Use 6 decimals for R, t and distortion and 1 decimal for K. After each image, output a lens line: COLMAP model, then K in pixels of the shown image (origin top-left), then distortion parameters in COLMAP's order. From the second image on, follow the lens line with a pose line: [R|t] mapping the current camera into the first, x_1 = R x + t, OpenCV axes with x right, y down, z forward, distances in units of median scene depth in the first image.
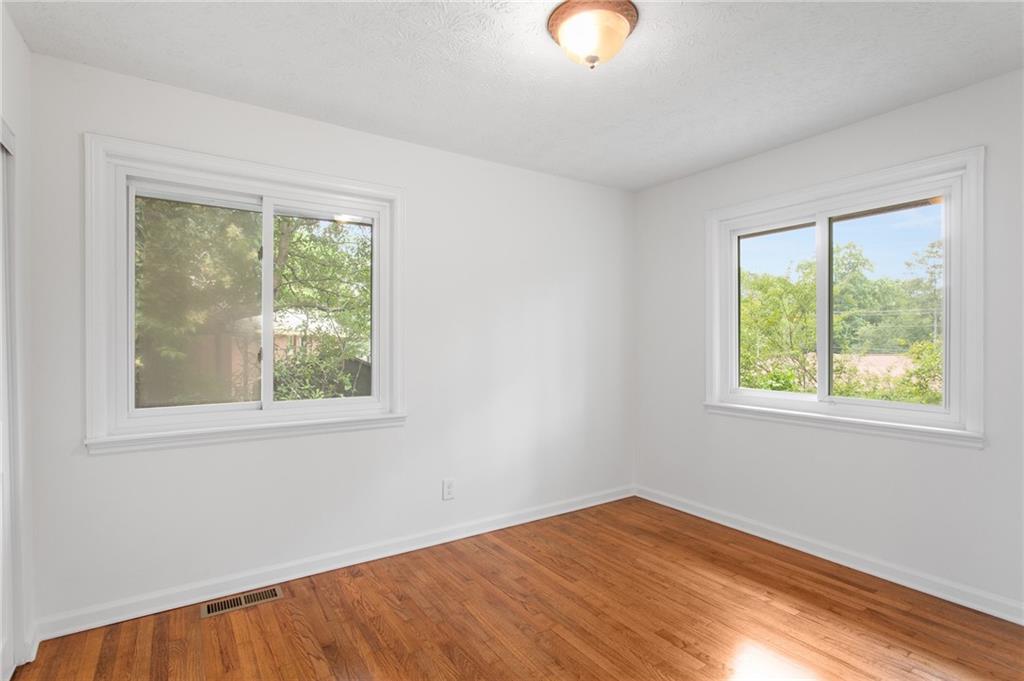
lens RADIAL K [[501.5, 0, 514.9], [0, 501.5, 340.2], [0, 0, 1]] dist [-0.005828, 0.000668]
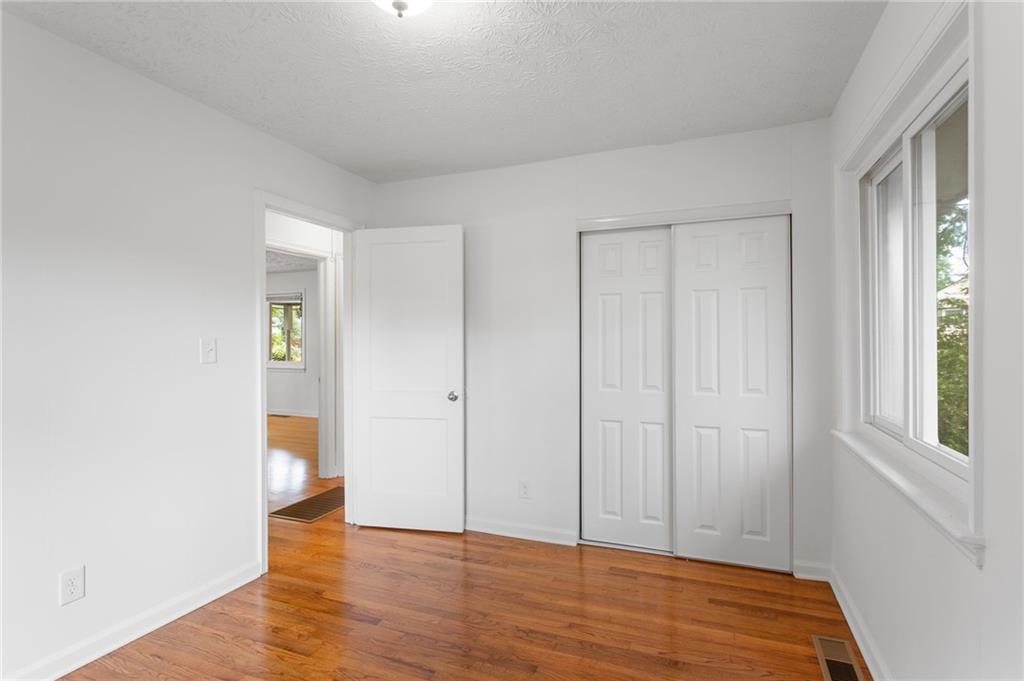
lens RADIAL K [[501.5, 0, 514.9], [0, 501.5, 340.2], [0, 0, 1]] dist [-0.005828, 0.000668]
pose [[-0.826176, 0.001289, -0.563411, 0.423000], [0.002251, 0.999997, -0.001012, -0.007829], [0.563408, -0.002104, -0.826176, 1.628819]]
